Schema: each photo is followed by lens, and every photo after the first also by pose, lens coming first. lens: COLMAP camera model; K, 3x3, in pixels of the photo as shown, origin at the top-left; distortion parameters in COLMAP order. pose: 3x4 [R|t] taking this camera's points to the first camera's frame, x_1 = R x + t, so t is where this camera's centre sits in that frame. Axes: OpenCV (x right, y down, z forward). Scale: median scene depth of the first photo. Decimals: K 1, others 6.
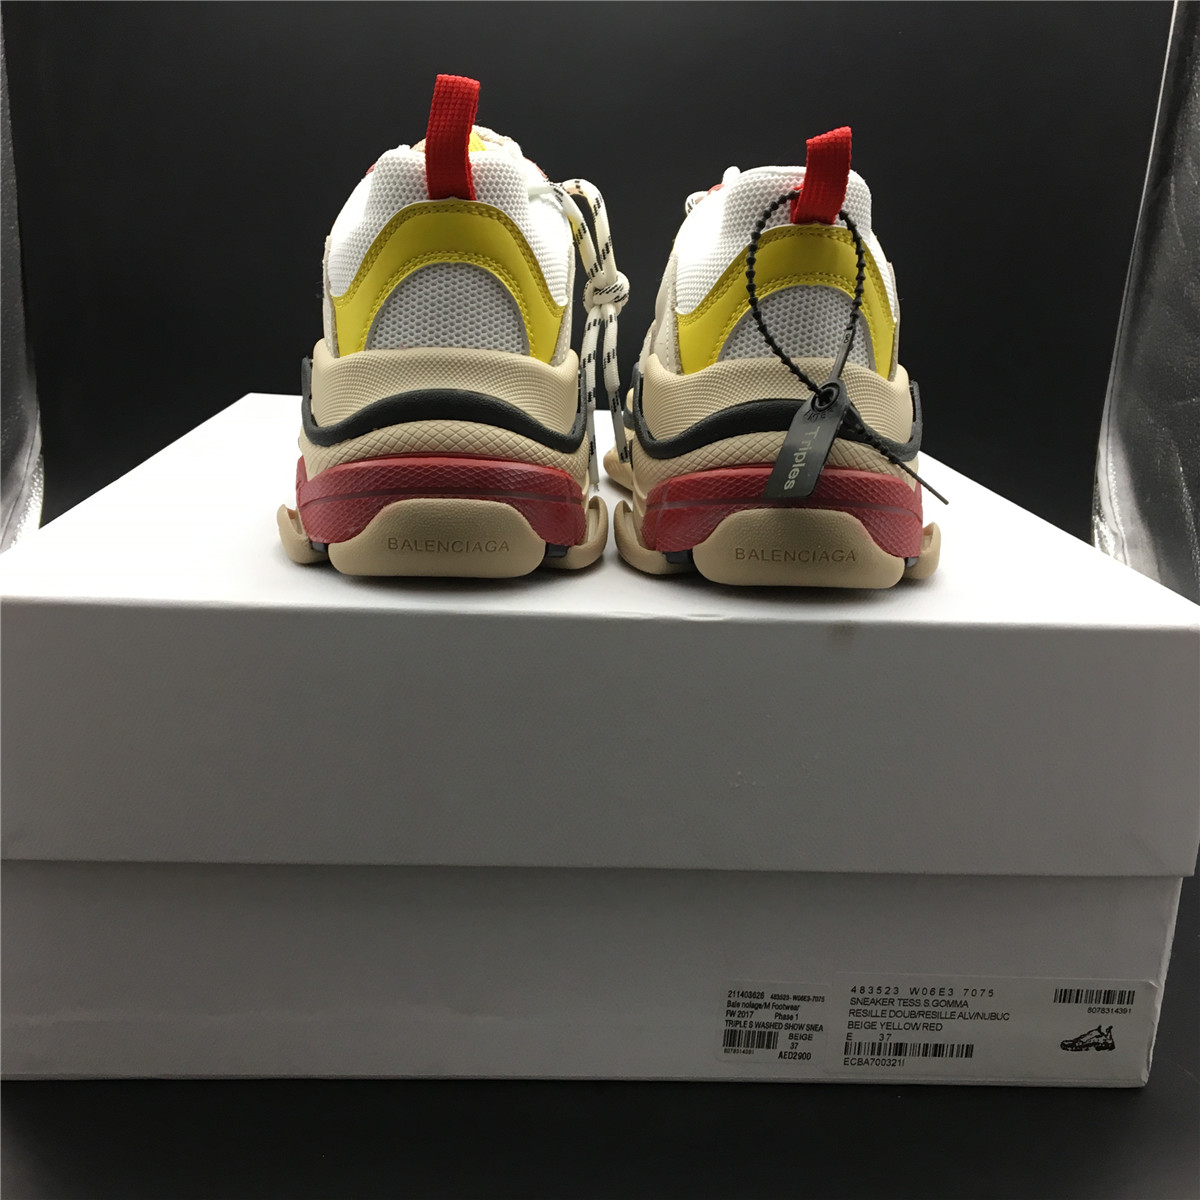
lens RADIAL K [[1318.3, 0, 596.3], [0, 1318.3, 597.6], [0, 0, 1]] dist [0.058623, 0.000000]
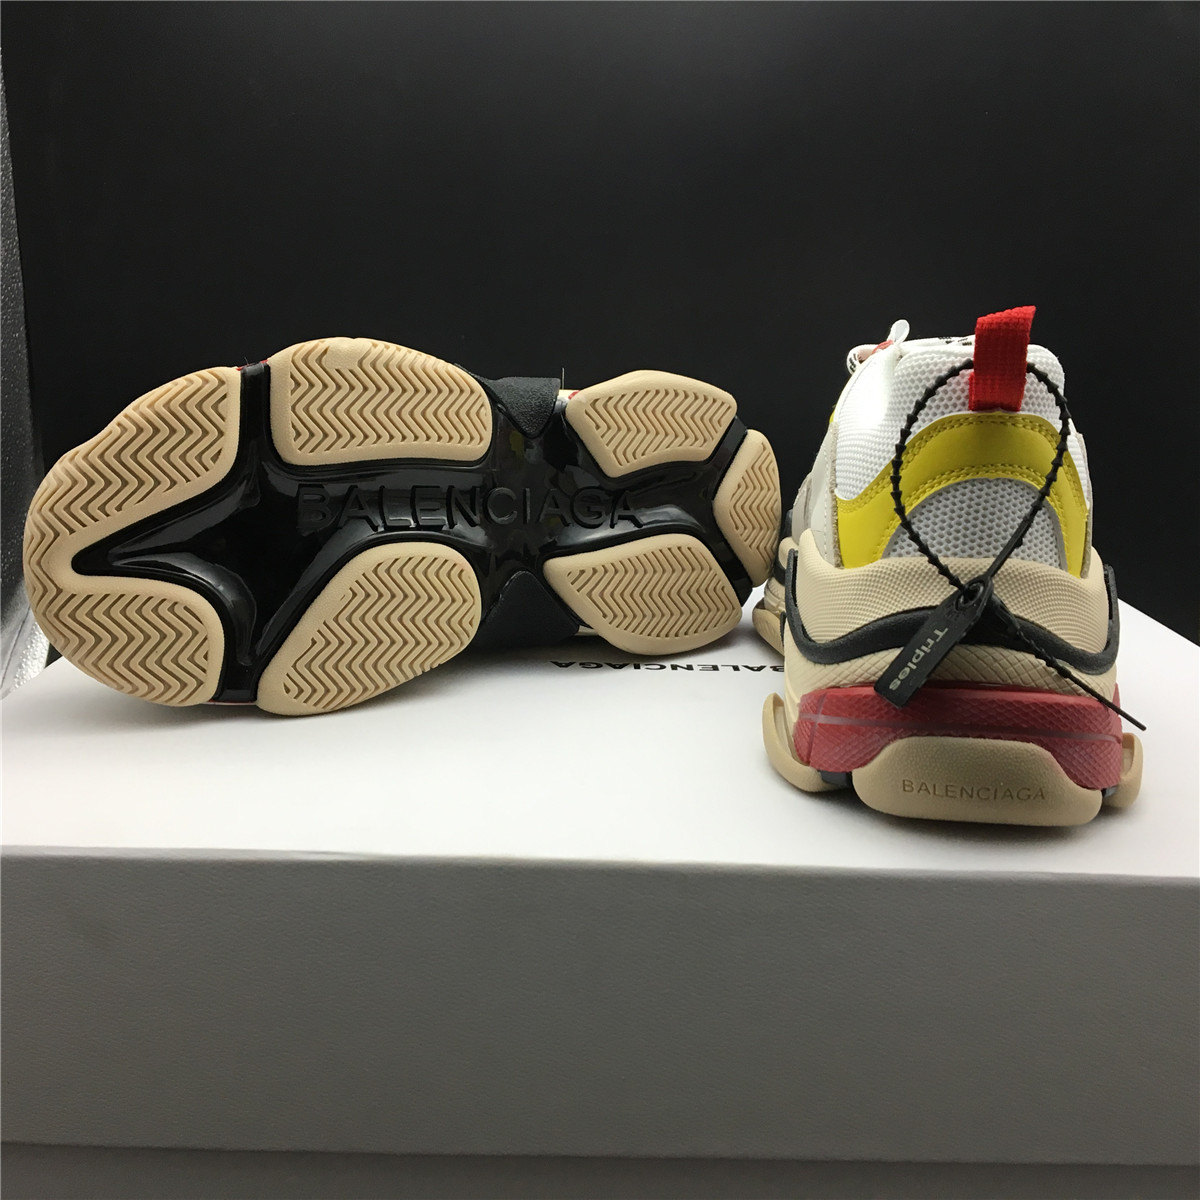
lens RADIAL K [[1318.3, 0, 604.8], [0, 1318.3, 595.4], [0, 0, 1]] dist [0.058623, 0.000000]
pose [[0.994247, 0.014042, -0.106185, 0.000755], [-0.018143, 0.999123, -0.037746, -0.118103], [0.105562, 0.039456, 0.993630, 0.098136]]
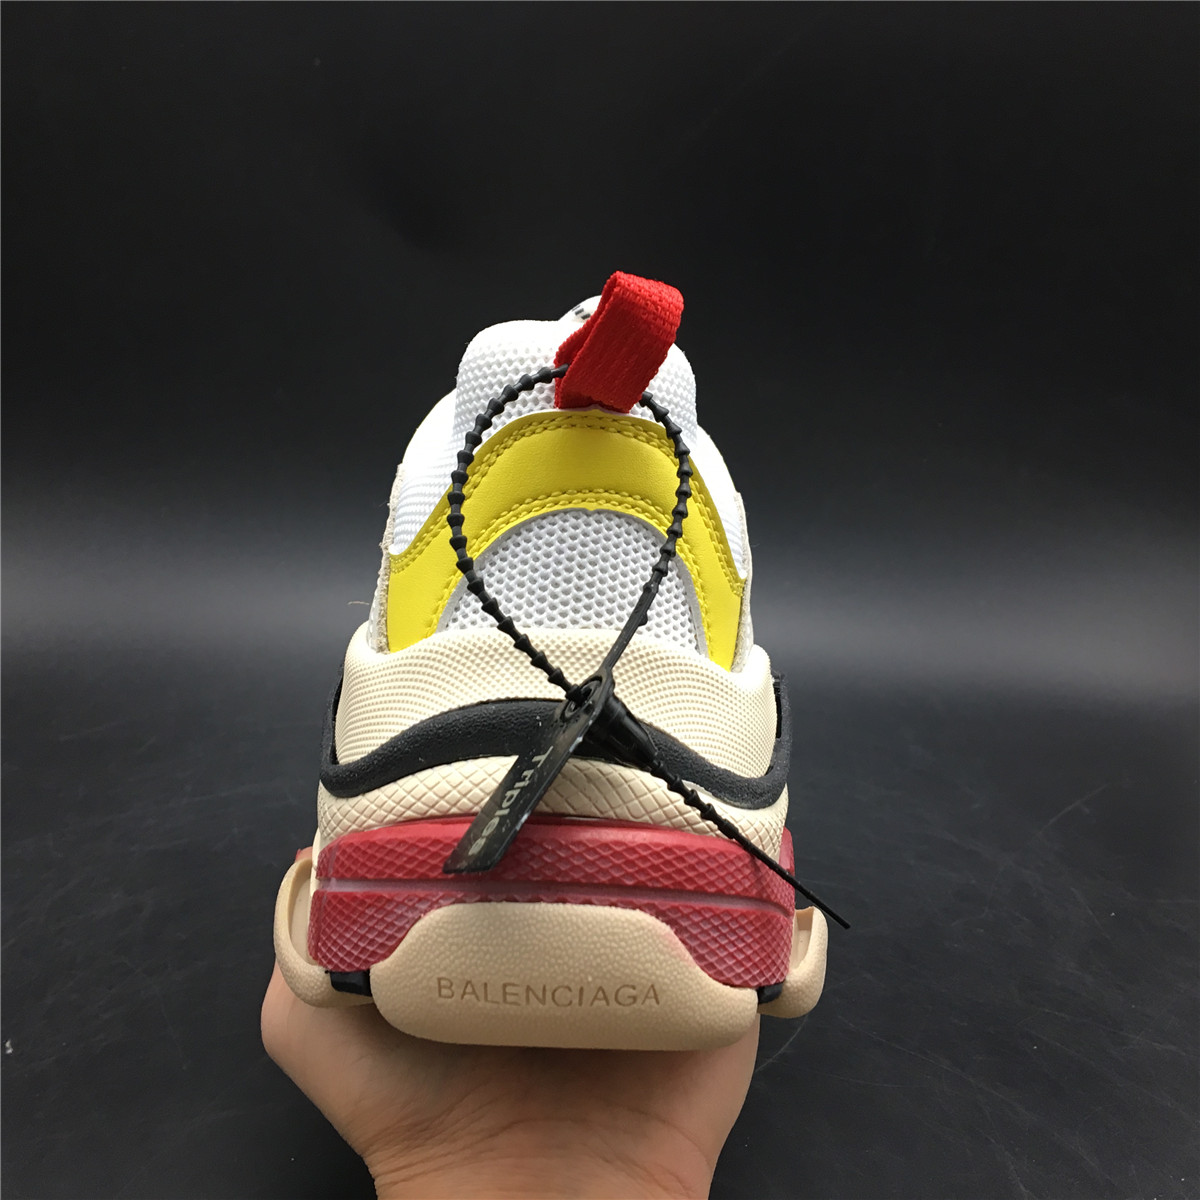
lens RADIAL K [[1318.3, 0, 603.0], [0, 1318.3, 596.4], [0, 0, 1]] dist [0.058623, 0.000000]
pose [[0.998271, 0.023679, 0.053807, 0.134852], [-0.011777, 0.977289, -0.211584, -0.072137], [-0.057595, 0.210584, 0.975878, 0.426899]]
